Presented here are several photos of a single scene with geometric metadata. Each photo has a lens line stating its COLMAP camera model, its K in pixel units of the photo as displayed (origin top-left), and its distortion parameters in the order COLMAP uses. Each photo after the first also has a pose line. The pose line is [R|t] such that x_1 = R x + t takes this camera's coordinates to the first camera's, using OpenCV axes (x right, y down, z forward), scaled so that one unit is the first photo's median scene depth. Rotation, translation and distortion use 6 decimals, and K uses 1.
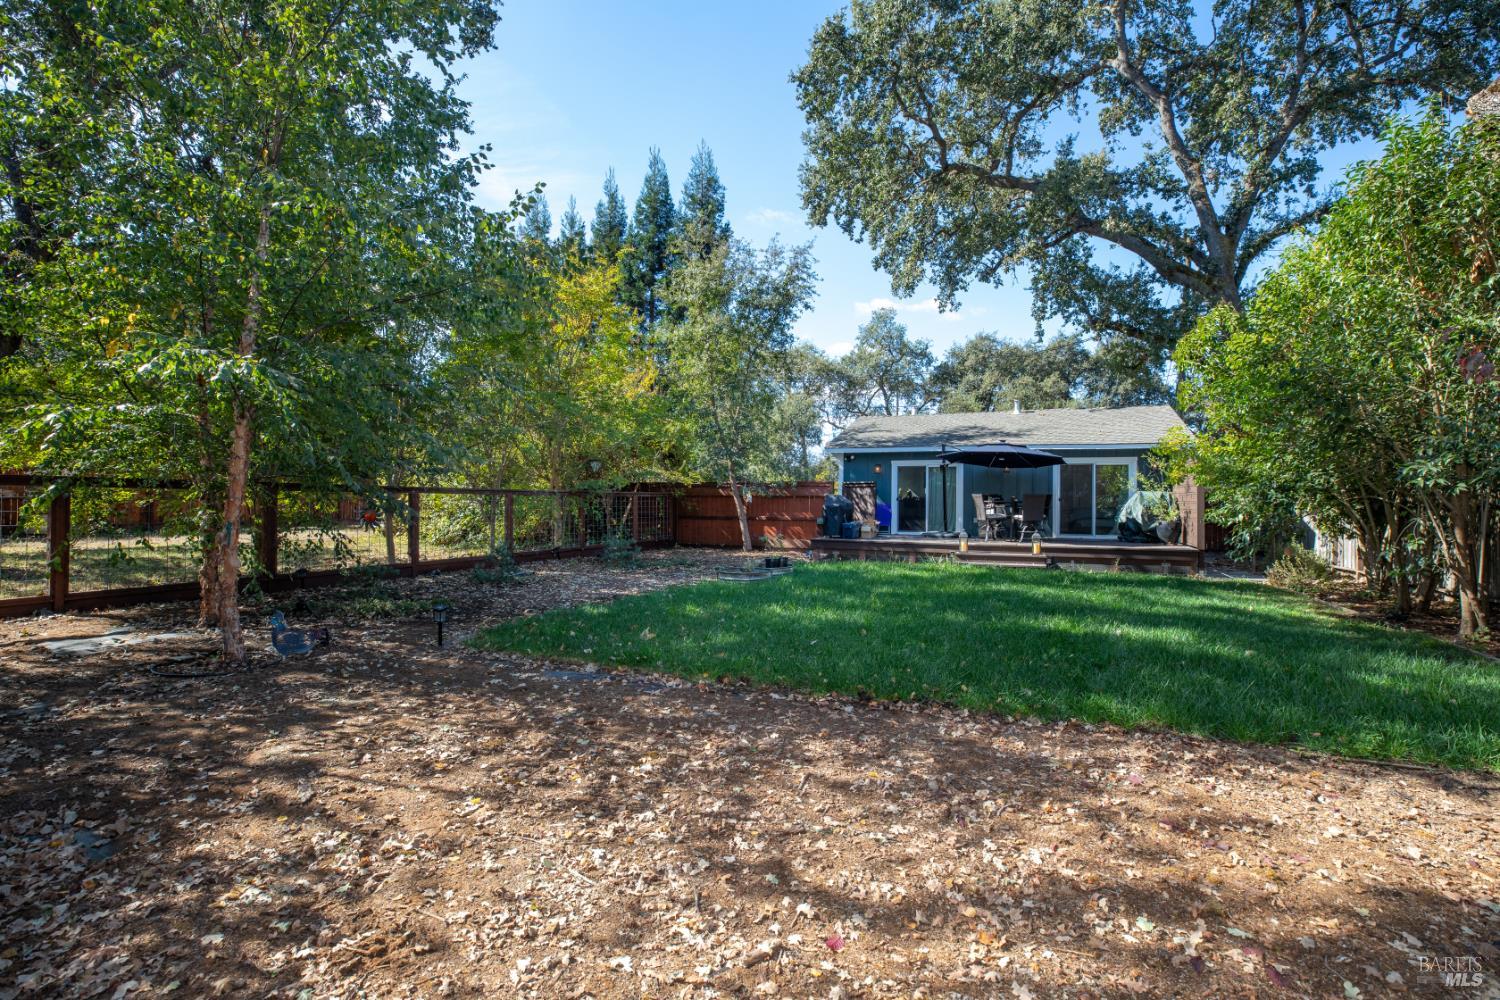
lens RADIAL K [[705.3, 0, 753.8], [0, 705.3, 498.9], [0, 0, 1]] dist [-0.043620, 0.014286]
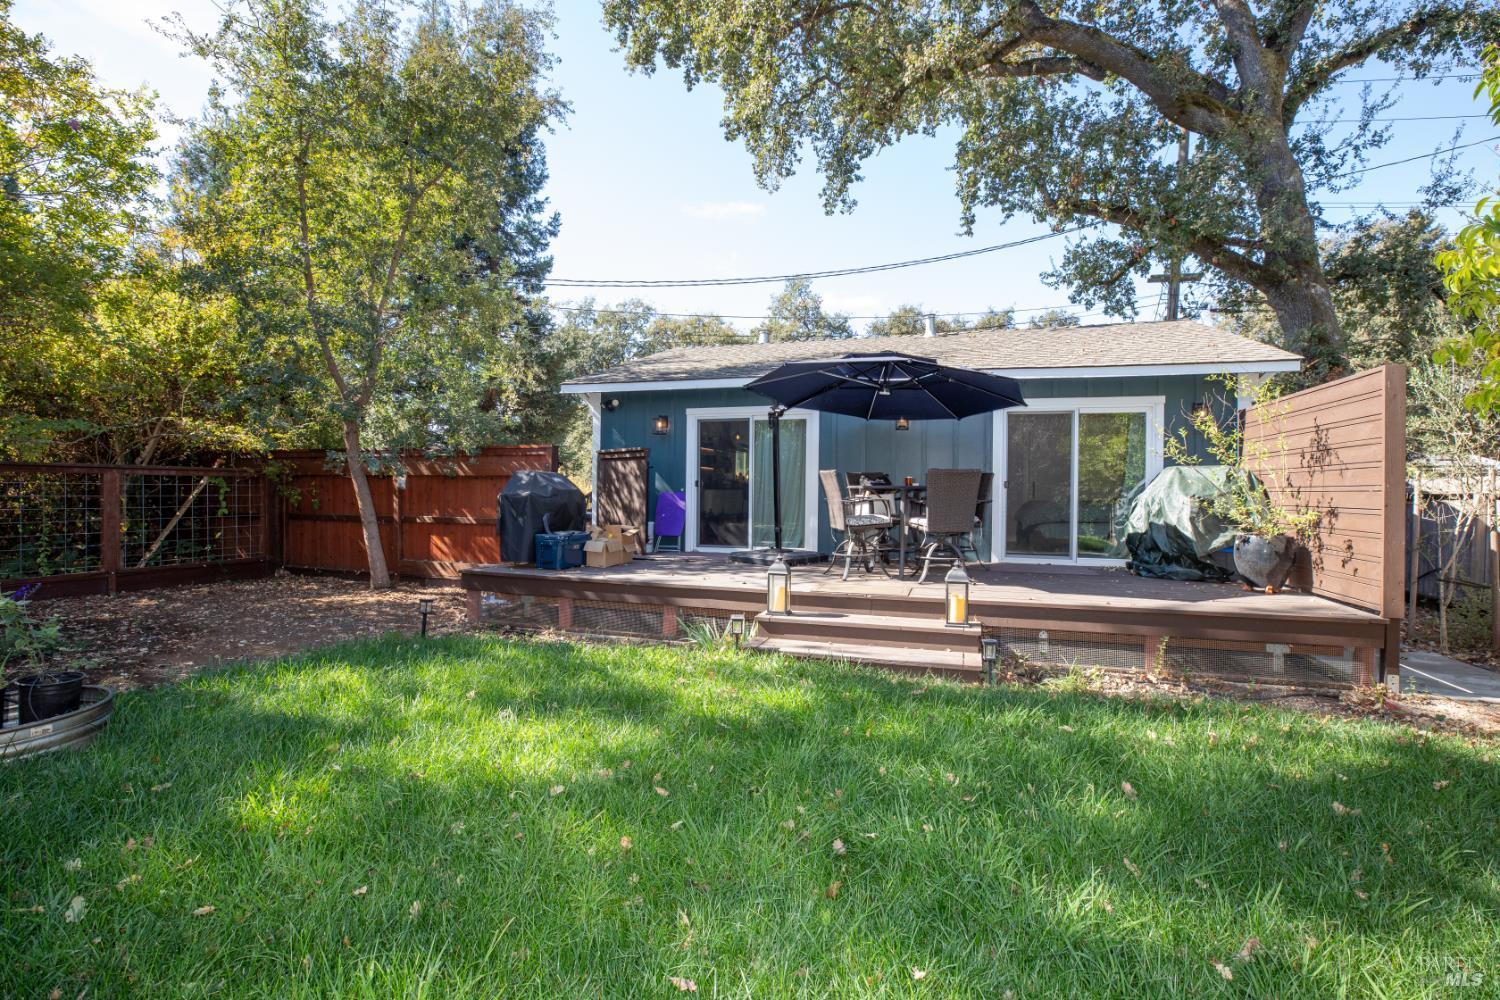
lens RADIAL K [[705.3, 0, 751.7], [0, 705.3, 502.0], [0, 0, 1]] dist [-0.043620, 0.014286]
pose [[0.995869, 0.001519, 0.090791, 0.443222], [-0.003155, 0.999835, 0.017879, 0.010225], [-0.090749, -0.018092, 0.995709, 1.084372]]
